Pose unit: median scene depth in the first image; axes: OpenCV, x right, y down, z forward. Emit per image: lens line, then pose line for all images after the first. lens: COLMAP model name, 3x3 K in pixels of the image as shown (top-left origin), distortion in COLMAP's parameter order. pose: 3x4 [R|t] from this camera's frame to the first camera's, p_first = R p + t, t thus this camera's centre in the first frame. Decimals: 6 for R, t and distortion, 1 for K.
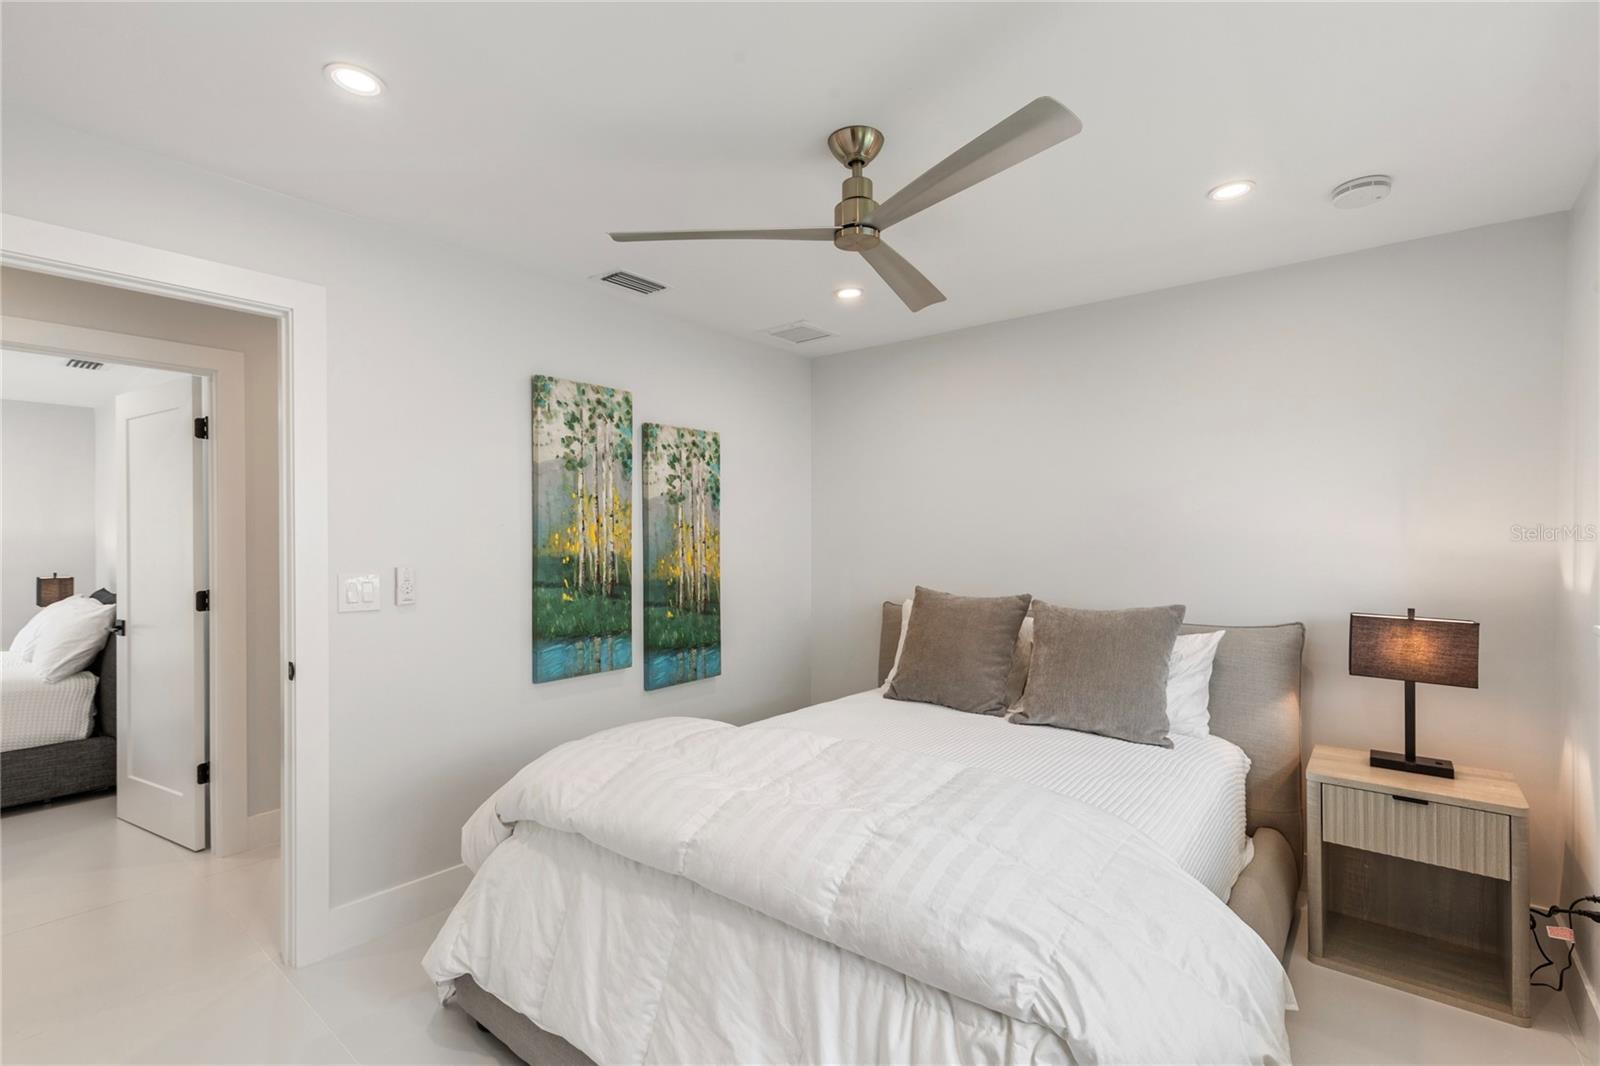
lens RADIAL K [[727.7, 0, 797.7], [0, 727.7, 534.9], [0, 0, 1]] dist [0.016167, -0.001403]
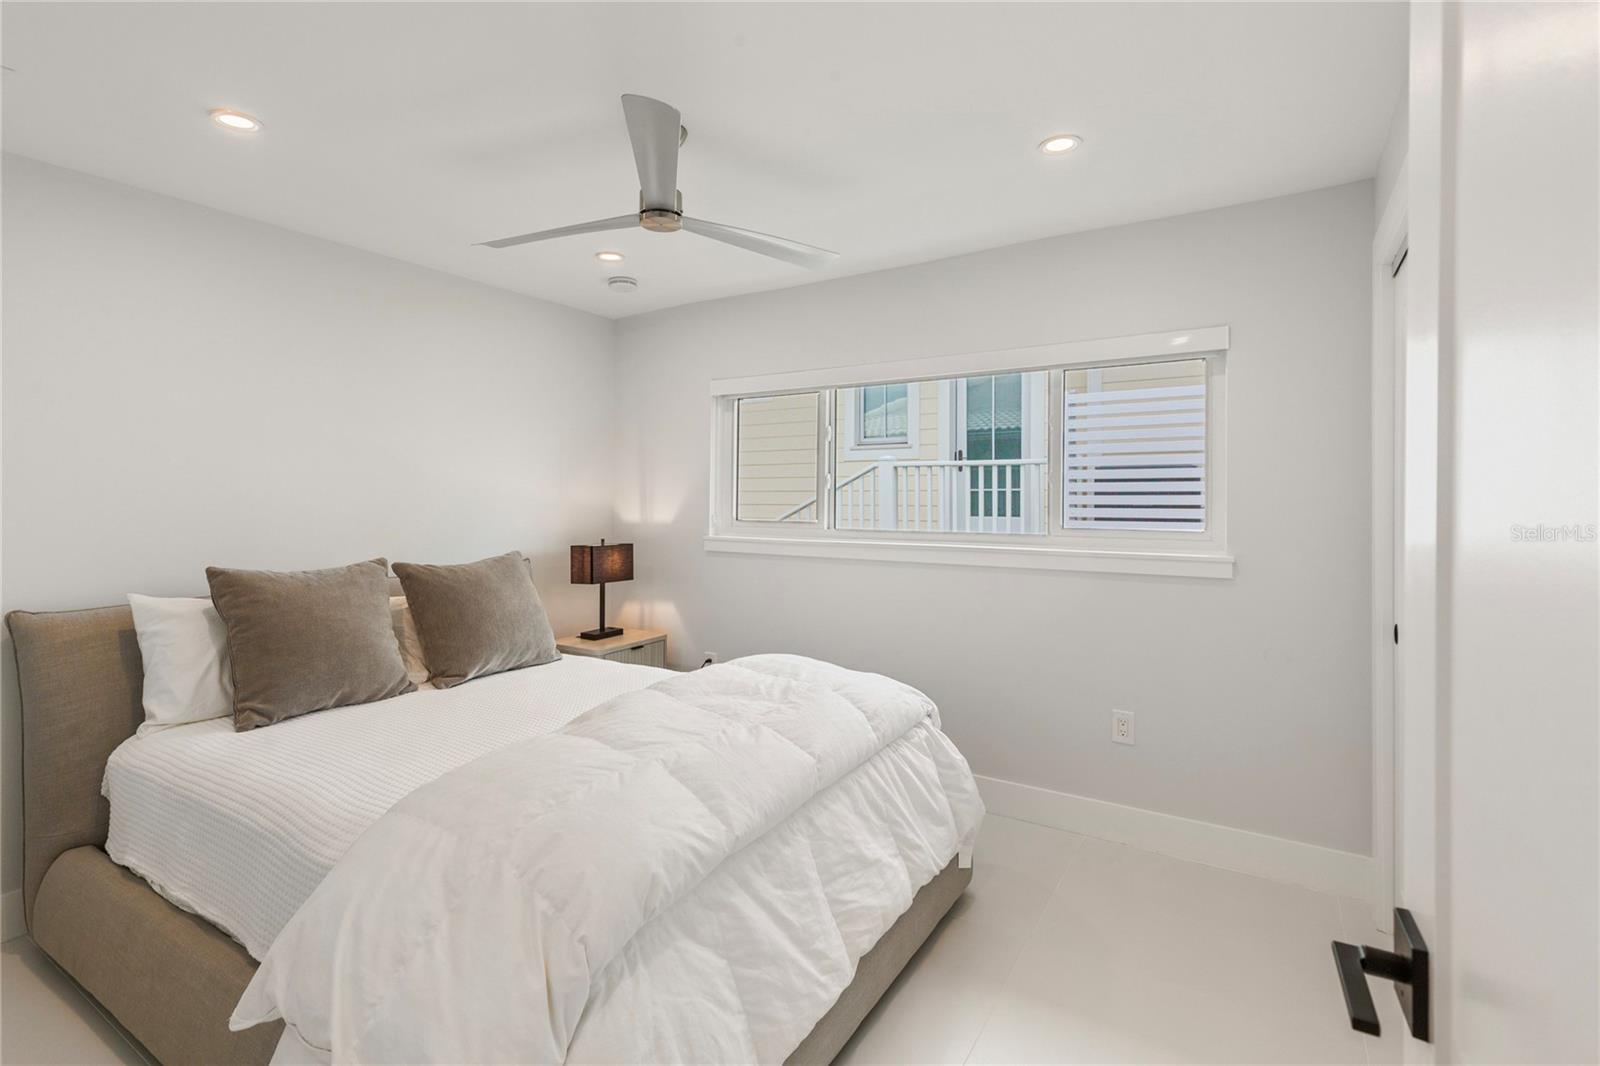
lens RADIAL K [[727.7, 0, 810.7], [0, 727.7, 495.9], [0, 0, 1]] dist [0.016167, -0.001403]
pose [[-0.132622, 0.001463, 0.991166, -1.046630], [-0.003552, 0.999992, -0.001951, 0.008138], [-0.991160, -0.003780, -0.132616, 0.950664]]
